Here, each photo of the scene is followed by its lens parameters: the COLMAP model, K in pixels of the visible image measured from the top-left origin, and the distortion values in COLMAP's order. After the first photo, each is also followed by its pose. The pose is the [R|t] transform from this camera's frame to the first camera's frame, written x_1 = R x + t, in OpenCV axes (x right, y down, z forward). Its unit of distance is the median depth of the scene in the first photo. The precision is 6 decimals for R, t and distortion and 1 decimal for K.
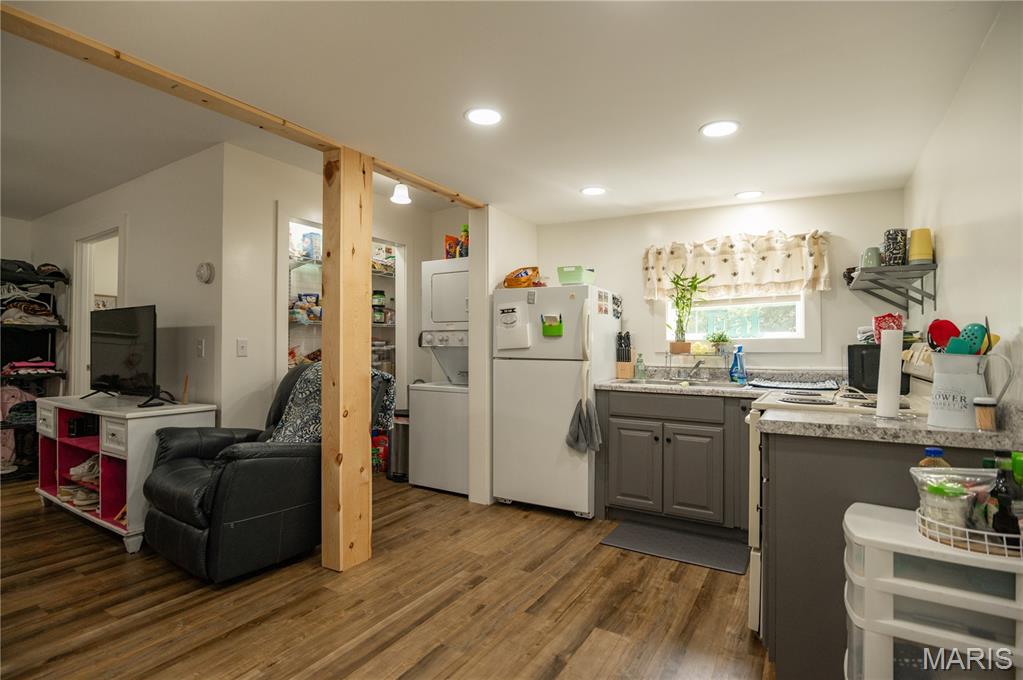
lens RADIAL K [[498.2, 0, 511.5], [0, 498.2, 340.0], [0, 0, 1]] dist [-0.000167, -0.000003]
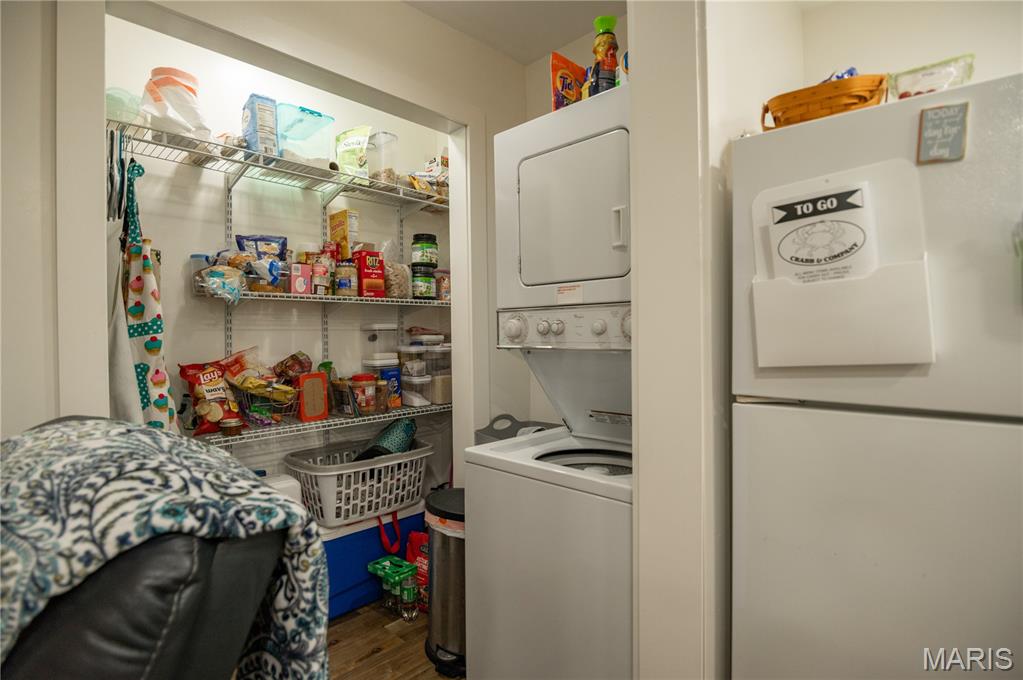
lens RADIAL K [[513.6, 0, 511.5], [0, 513.6, 340.0], [0, 0, 1]] dist [-0.003843, -0.000630]
pose [[0.974506, -0.009417, -0.224164, -0.077894], [0.014047, 0.999720, 0.019068, -0.001517], [0.223922, -0.021731, 0.974365, 0.610710]]
